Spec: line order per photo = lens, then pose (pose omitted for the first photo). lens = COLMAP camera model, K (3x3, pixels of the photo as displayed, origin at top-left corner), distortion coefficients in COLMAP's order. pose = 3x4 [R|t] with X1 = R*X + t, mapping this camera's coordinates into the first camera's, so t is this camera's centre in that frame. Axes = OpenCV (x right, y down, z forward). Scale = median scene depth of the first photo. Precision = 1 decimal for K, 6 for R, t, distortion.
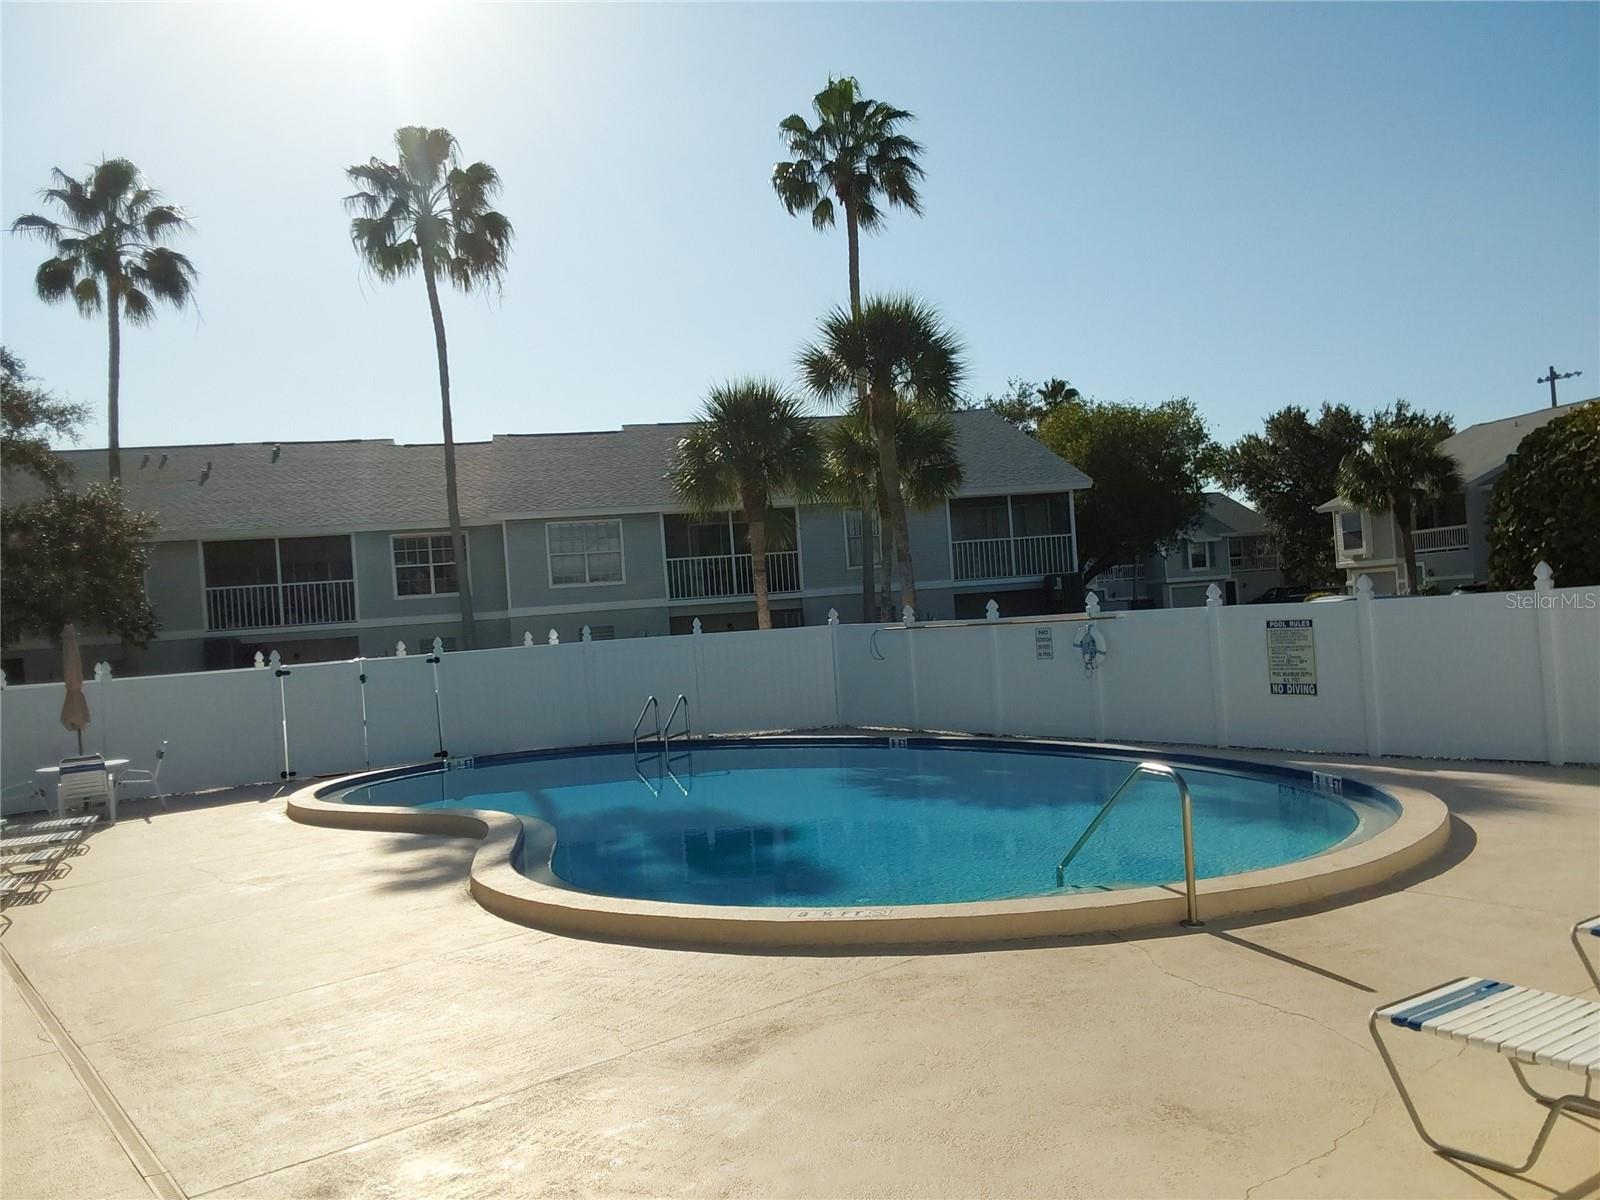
lens RADIAL K [[1289.6, 0, 787.4], [0, 1289.6, 606.0], [0, 0, 1]] dist [0.143445, -0.223459]
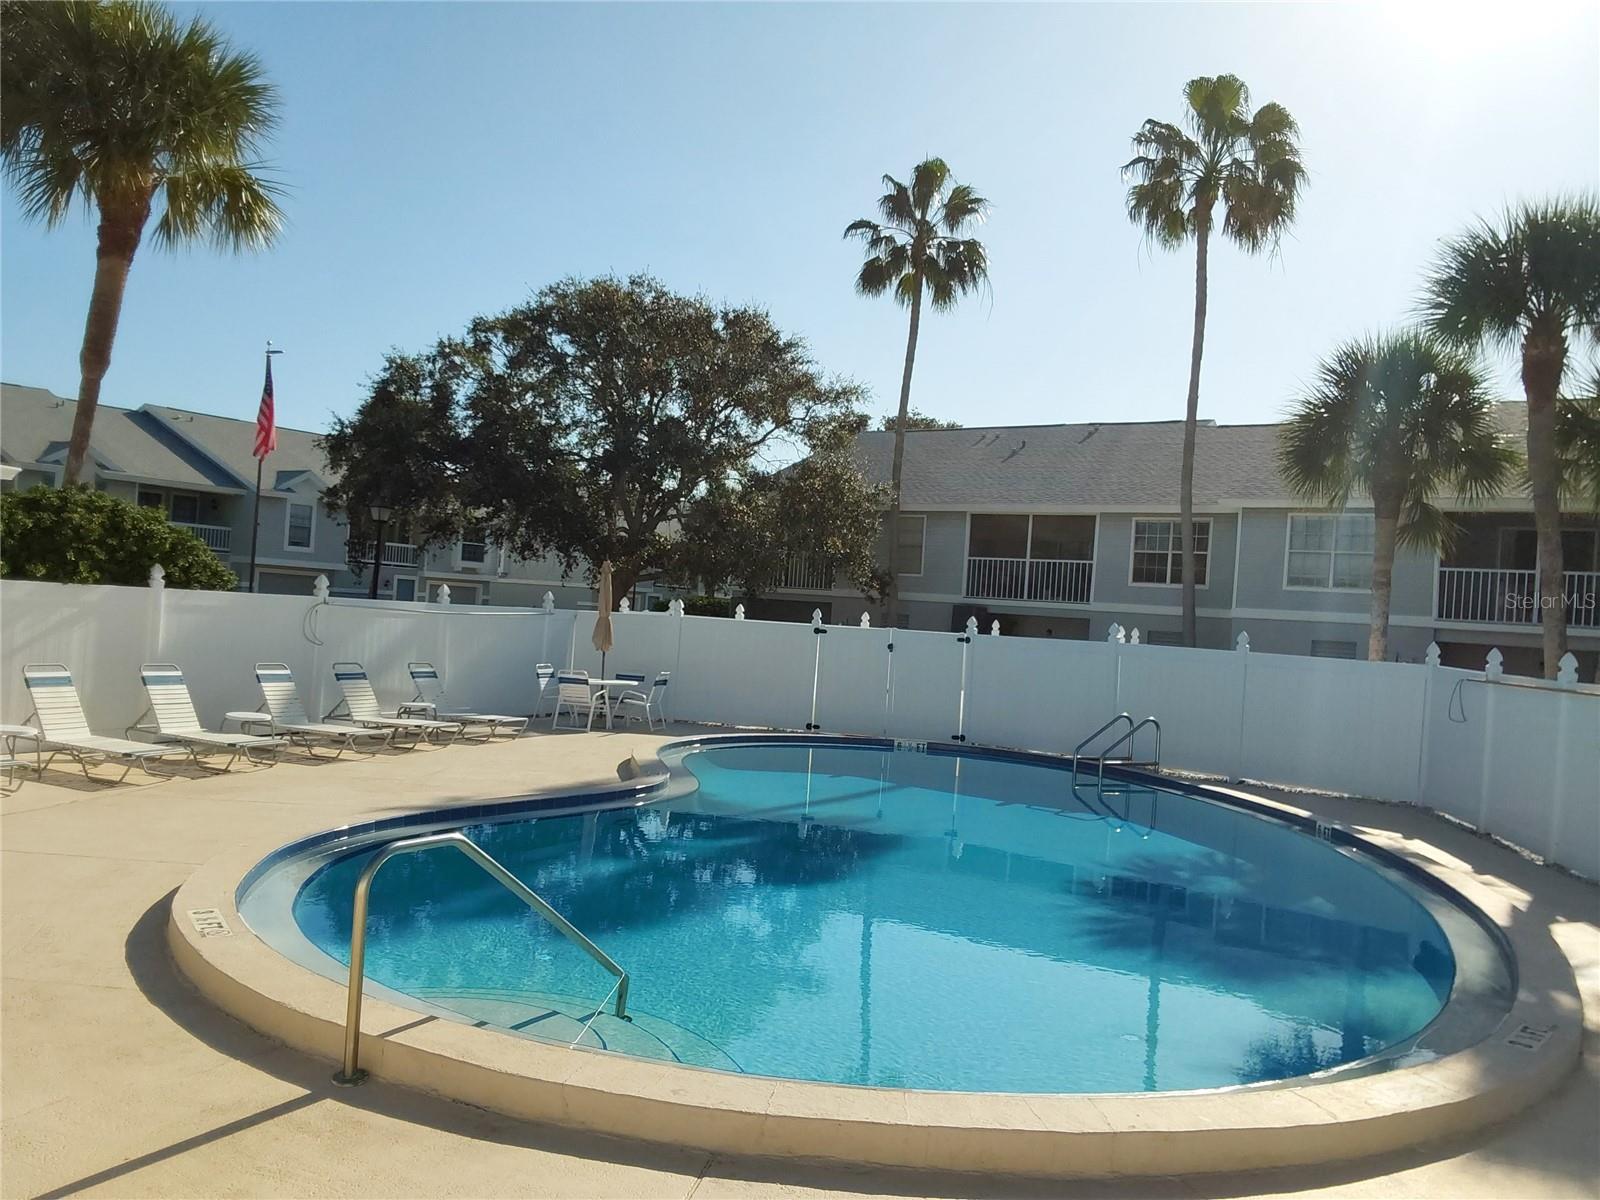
lens RADIAL K [[1289.6, 0, 787.4], [0, 1289.6, 606.0], [0, 0, 1]] dist [0.143445, -0.223459]
pose [[0.689818, 0.111351, -0.715369, 0.216204], [-0.106928, 0.992935, 0.051447, -0.012538], [0.716043, 0.041004, 0.696851, 0.161754]]
